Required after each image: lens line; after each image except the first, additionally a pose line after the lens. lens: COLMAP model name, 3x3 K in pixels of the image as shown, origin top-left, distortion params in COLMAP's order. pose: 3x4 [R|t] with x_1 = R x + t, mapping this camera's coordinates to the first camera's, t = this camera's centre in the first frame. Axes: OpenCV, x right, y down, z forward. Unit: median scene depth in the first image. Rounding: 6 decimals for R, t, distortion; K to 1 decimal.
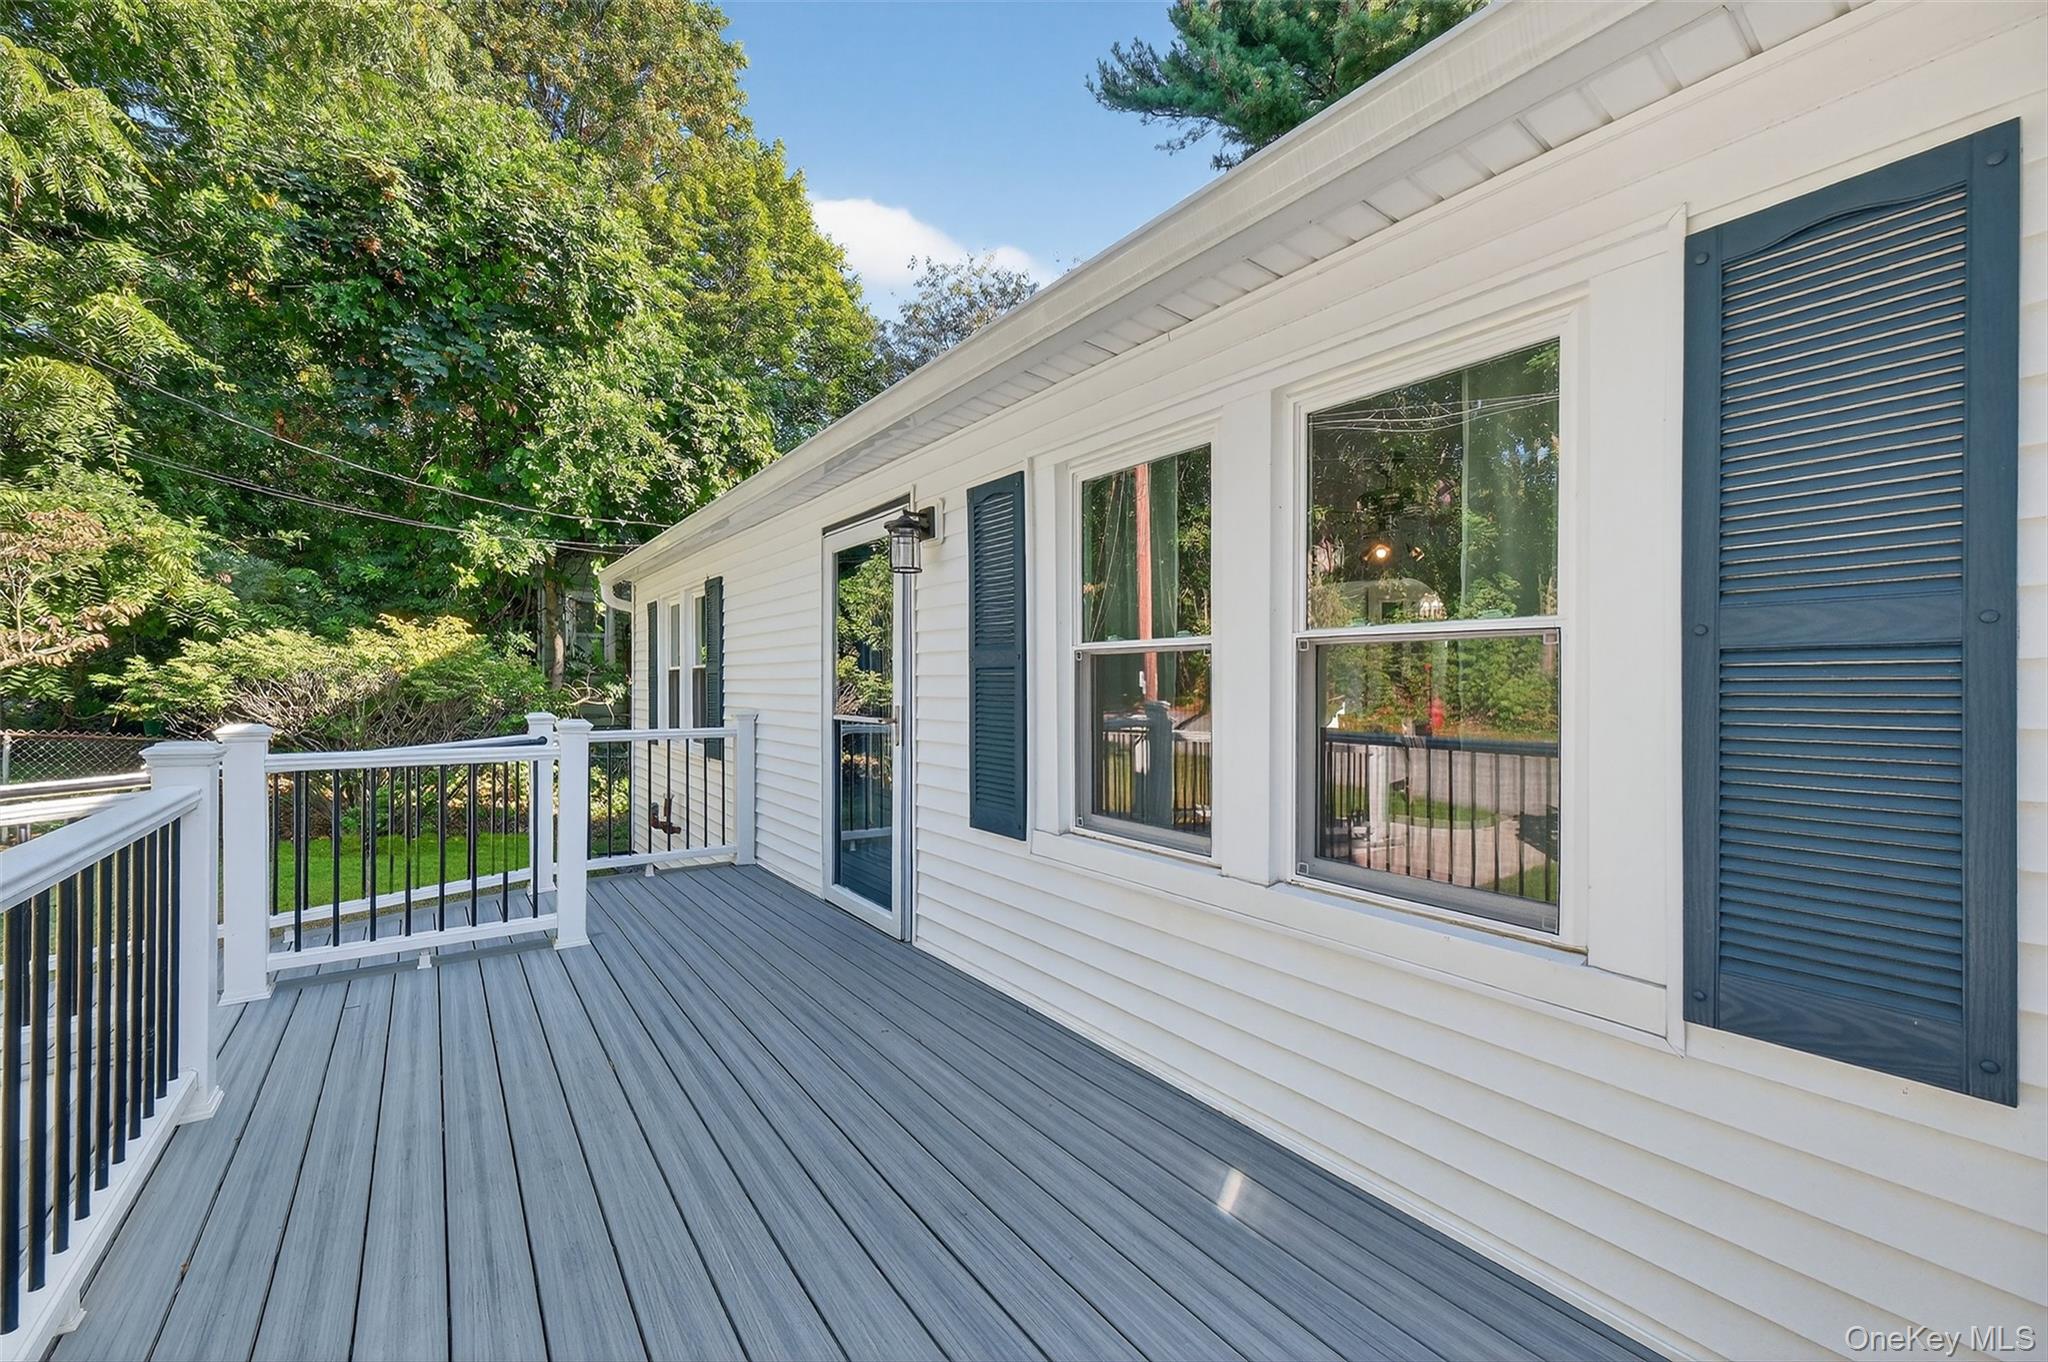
lens RADIAL K [[814.3, 0, 1001.9], [0, 814.3, 685.3], [0, 0, 1]] dist [-0.000212, -0.000052]
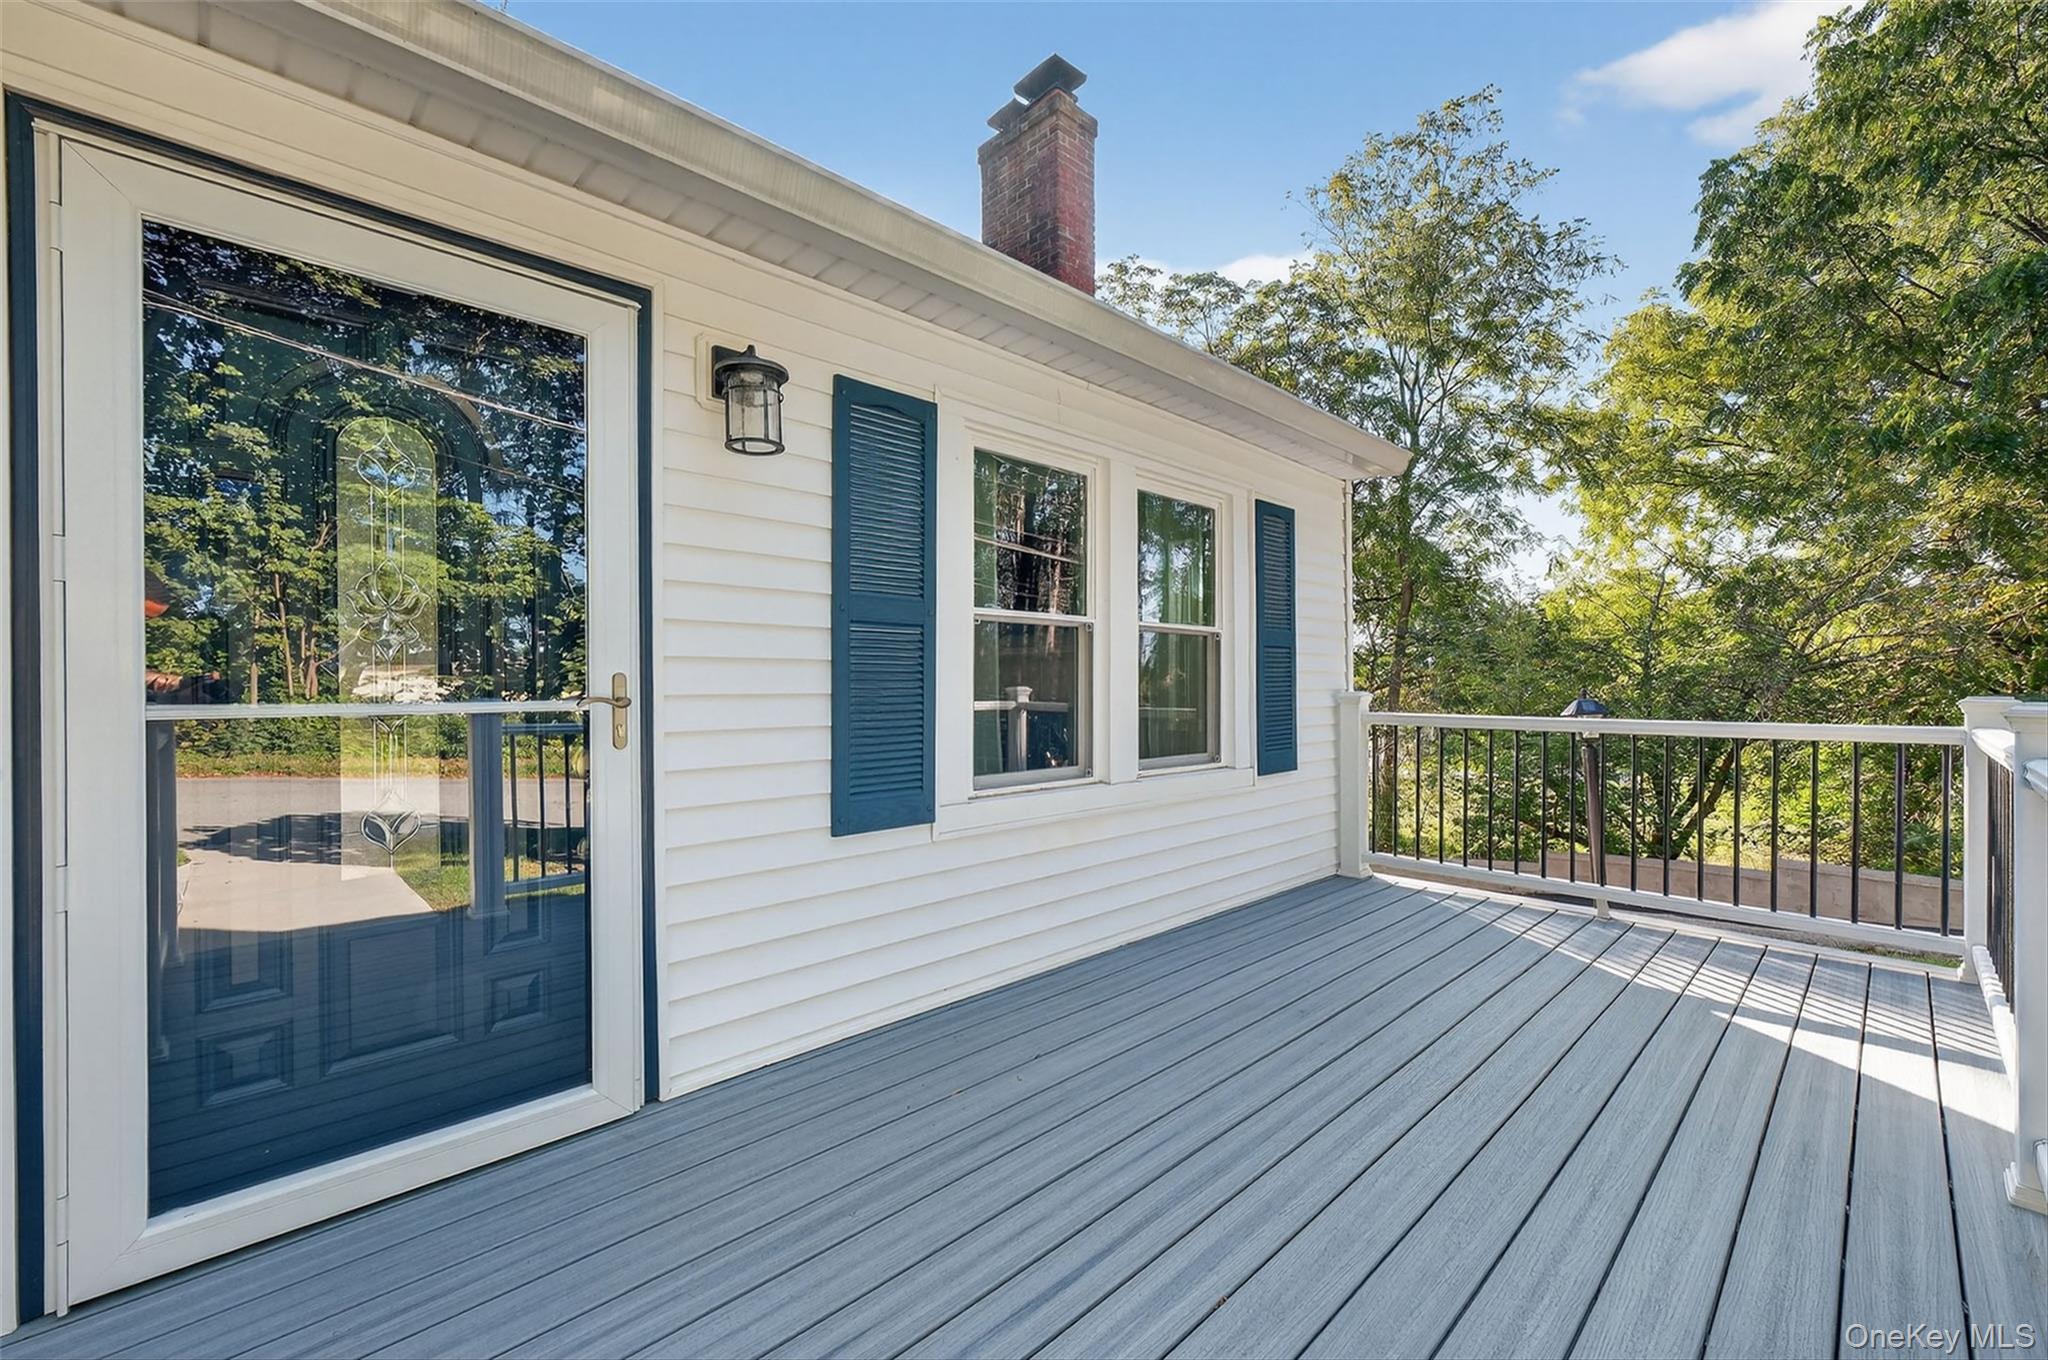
lens RADIAL K [[814.3, 0, 1001.9], [0, 814.3, 684.3], [0, 0, 1]] dist [-0.000212, -0.000052]
pose [[-0.125164, -0.002075, 0.992134, -0.255721], [0.002172, 0.999995, 0.002366, 0.011556], [-0.992134, 0.002451, -0.125159, 0.308716]]
